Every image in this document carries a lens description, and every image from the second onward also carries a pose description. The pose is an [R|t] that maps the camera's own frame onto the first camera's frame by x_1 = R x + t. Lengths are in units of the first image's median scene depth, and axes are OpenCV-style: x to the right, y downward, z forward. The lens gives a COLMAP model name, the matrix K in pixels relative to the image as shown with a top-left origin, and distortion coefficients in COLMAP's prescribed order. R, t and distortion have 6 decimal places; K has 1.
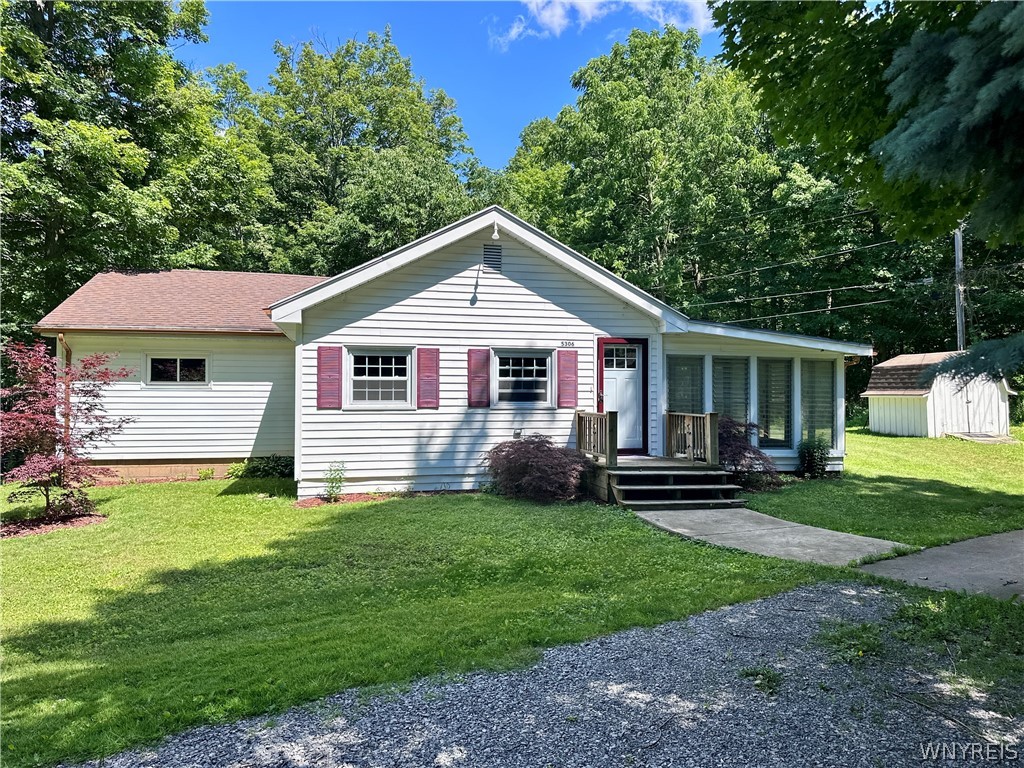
lens RADIAL K [[710.3, 0, 527.5], [0, 710.3, 373.5], [0, 0, 1]] dist [0.057600, -0.051845]
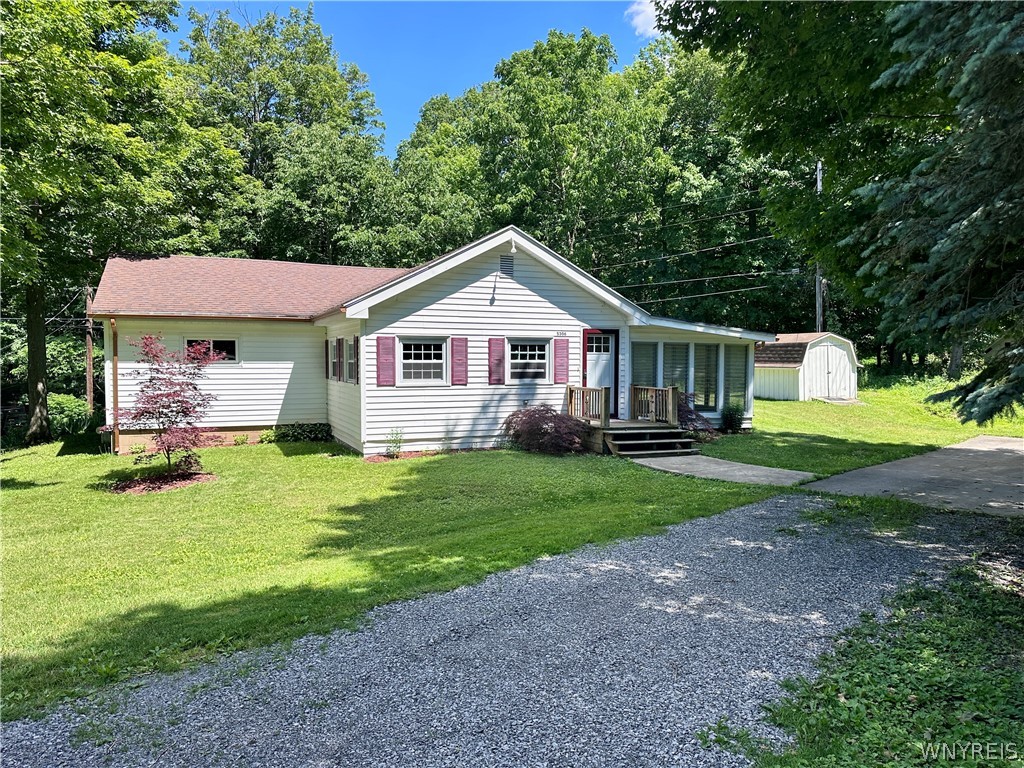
lens RADIAL K [[710.3, 0, 516.1], [0, 710.3, 379.5], [0, 0, 1]] dist [0.057600, -0.051845]
pose [[0.985623, -0.004717, 0.168892, -0.244853], [-0.005496, 0.998186, 0.059950, -0.036102], [-0.168868, -0.060016, 0.983810, -0.261745]]
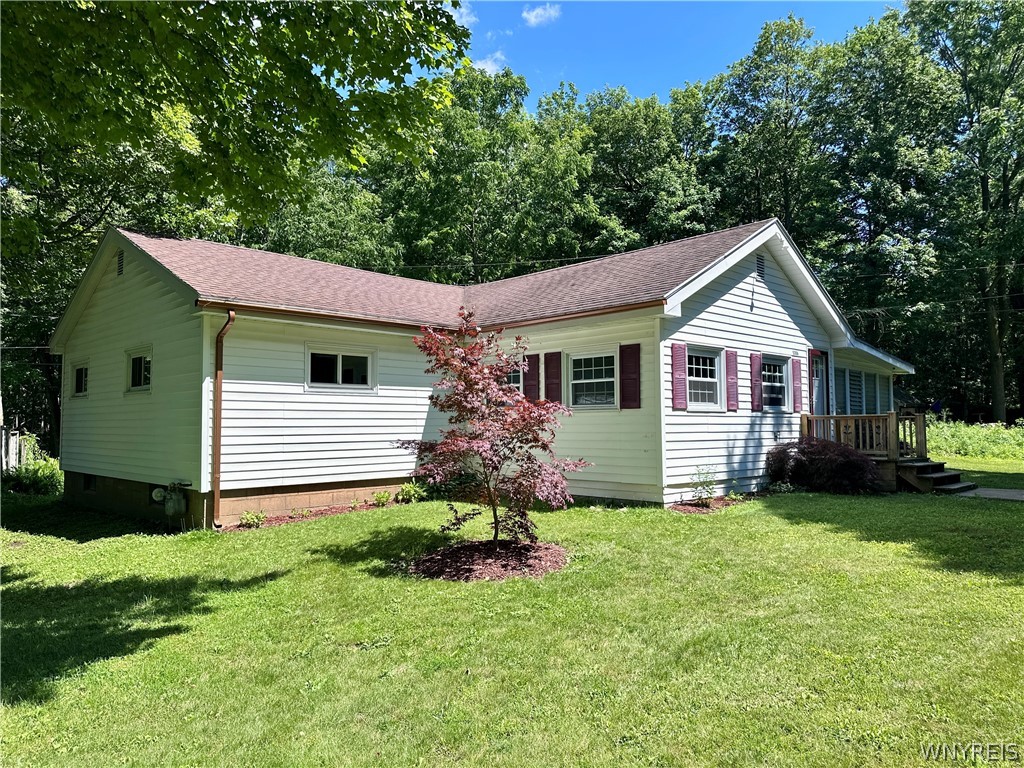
lens RADIAL K [[710.3, 0, 508.2], [0, 710.3, 390.2], [0, 0, 1]] dist [0.057600, -0.051845]
pose [[0.862715, 0.016706, 0.505414, -0.881929], [-0.005490, 0.999705, -0.023674, 0.043601], [-0.505660, 0.017649, 0.862552, 0.281535]]
